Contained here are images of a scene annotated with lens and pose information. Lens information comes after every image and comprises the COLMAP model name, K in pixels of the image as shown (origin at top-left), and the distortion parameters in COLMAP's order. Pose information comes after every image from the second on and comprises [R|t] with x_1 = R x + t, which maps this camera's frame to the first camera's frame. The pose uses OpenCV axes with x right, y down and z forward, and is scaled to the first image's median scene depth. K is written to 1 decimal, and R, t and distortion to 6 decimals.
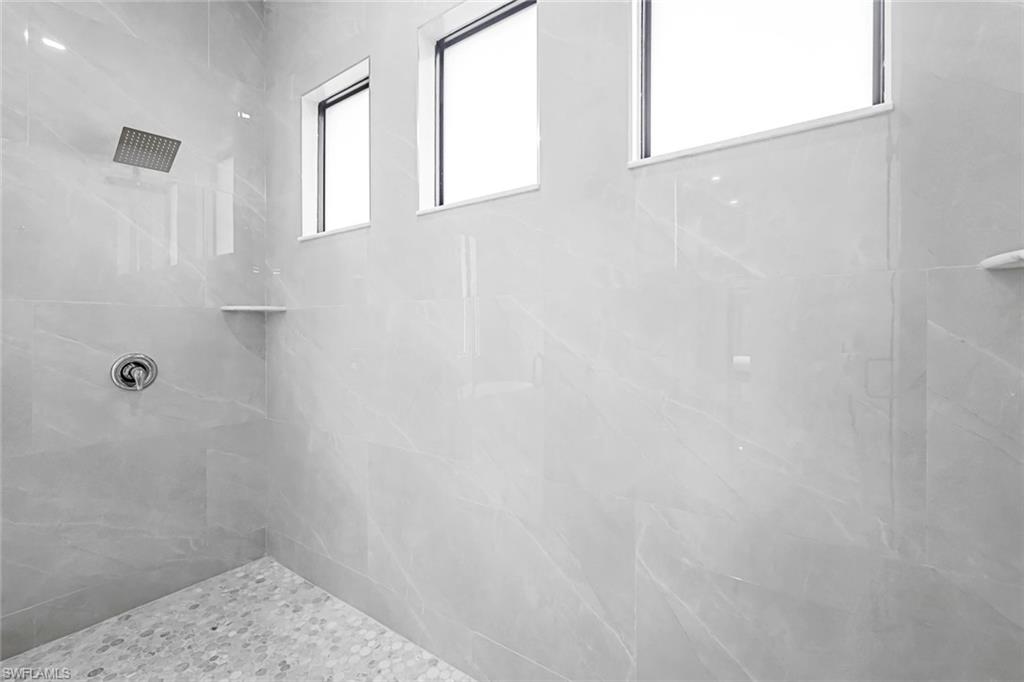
lens RADIAL K [[448.5, 0, 511.6], [0, 448.5, 335.2], [0, 0, 1]] dist [0.019381, 0.000159]
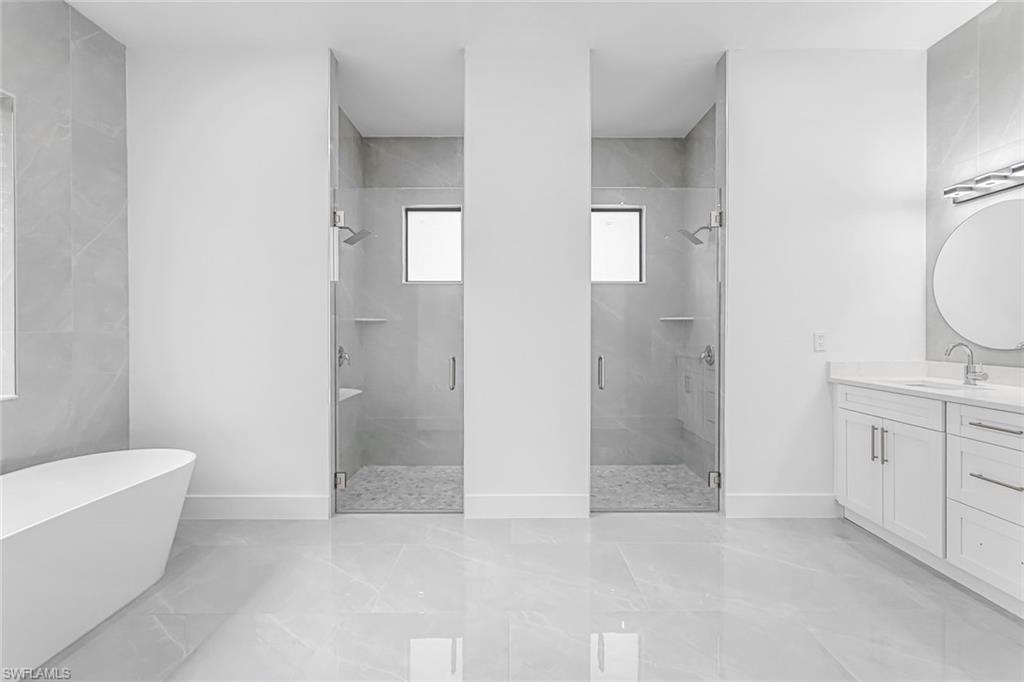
lens RADIAL K [[446.9, 0, 513.0], [0, 446.9, 335.8], [0, 0, 1]] dist [0.000892, 0.000223]
pose [[0.790874, -0.006461, 0.611945, -1.370123], [0.005776, 0.999979, 0.003094, 0.000561], [-0.611952, 0.001088, 0.790895, -0.809666]]
